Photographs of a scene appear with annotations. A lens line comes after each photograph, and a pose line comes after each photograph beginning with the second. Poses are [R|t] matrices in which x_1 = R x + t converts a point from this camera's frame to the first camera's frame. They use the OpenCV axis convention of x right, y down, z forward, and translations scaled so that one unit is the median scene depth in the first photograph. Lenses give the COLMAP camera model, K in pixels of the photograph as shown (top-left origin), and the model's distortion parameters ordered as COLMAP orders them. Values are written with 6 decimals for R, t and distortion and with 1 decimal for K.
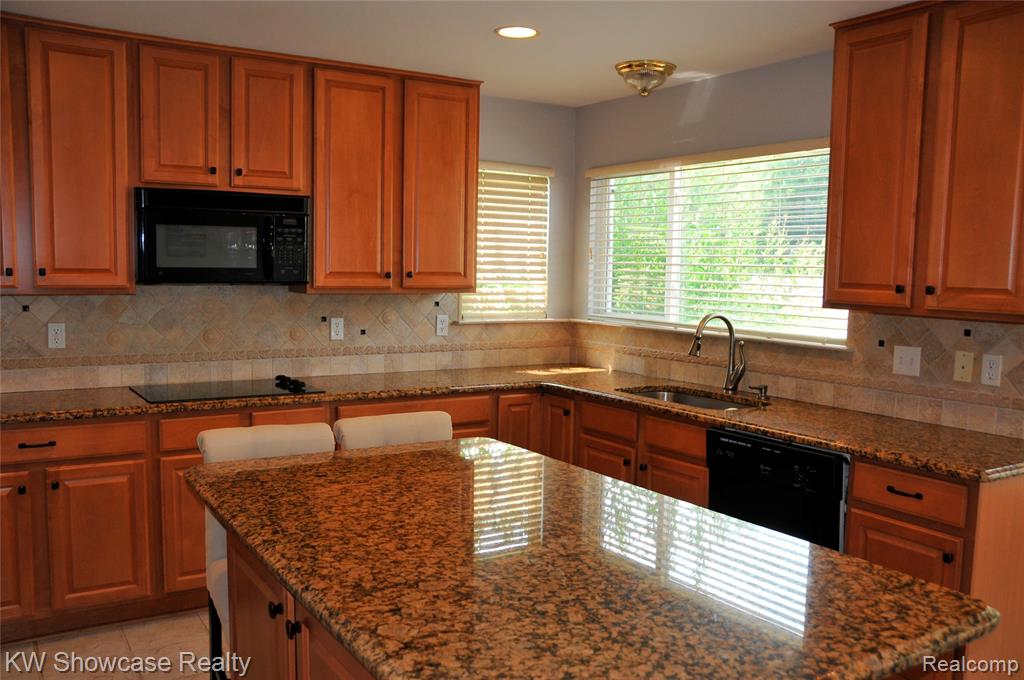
lens RADIAL K [[860.5, 0, 492.9], [0, 860.5, 357.0], [0, 0, 1]] dist [-0.123265, 0.108053]
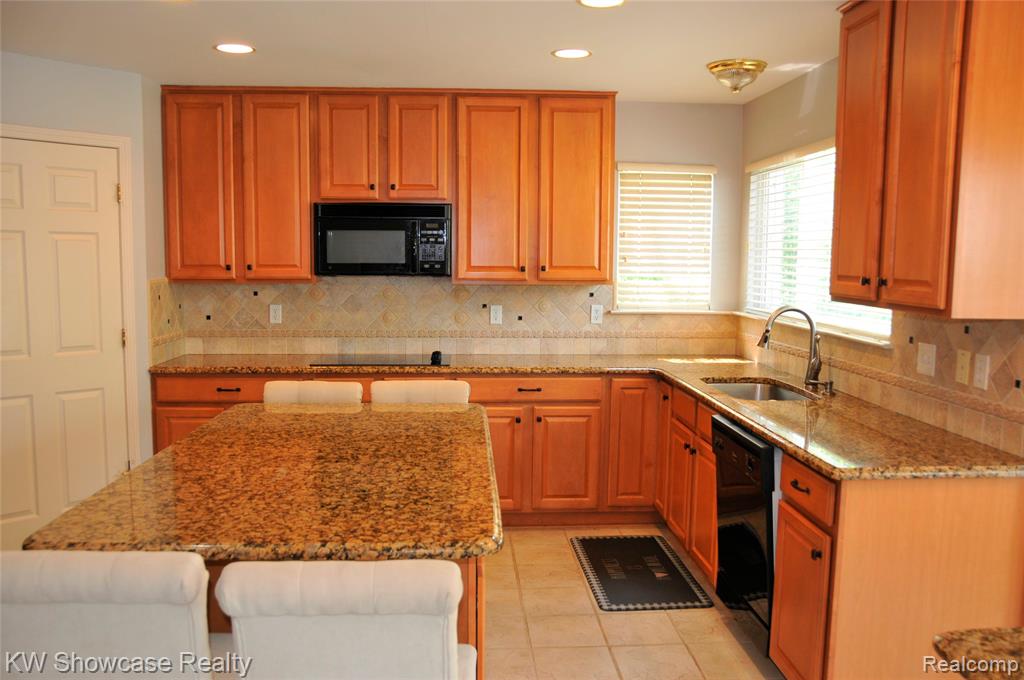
lens RADIAL K [[860.5, 0, 505.2], [0, 860.5, 352.5], [0, 0, 1]] dist [-0.123265, 0.108053]
pose [[0.878042, 0.042249, -0.476715, 0.458036], [-0.041262, 0.999070, 0.012545, 0.003882], [0.476802, 0.008655, 0.878968, -0.030562]]
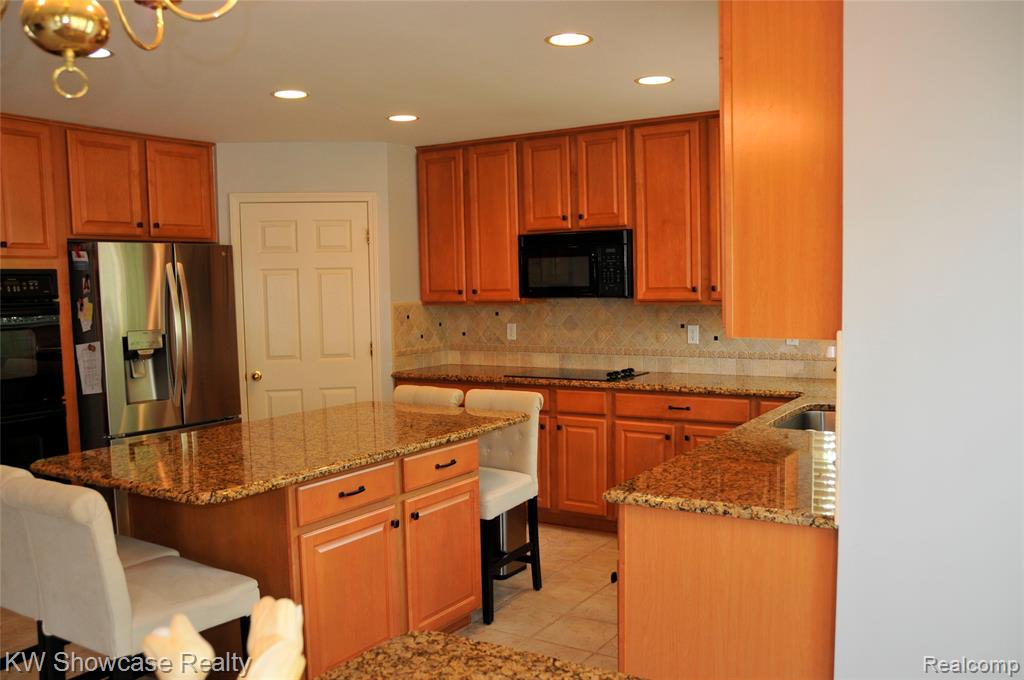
lens RADIAL K [[860.5, 0, 509.1], [0, 860.5, 347.2], [0, 0, 1]] dist [-0.123265, 0.108053]
pose [[0.433857, 0.041154, -0.900041, 0.907827], [-0.062575, 0.997920, 0.015465, -0.020919], [0.898806, 0.049611, 0.435530, 0.299037]]
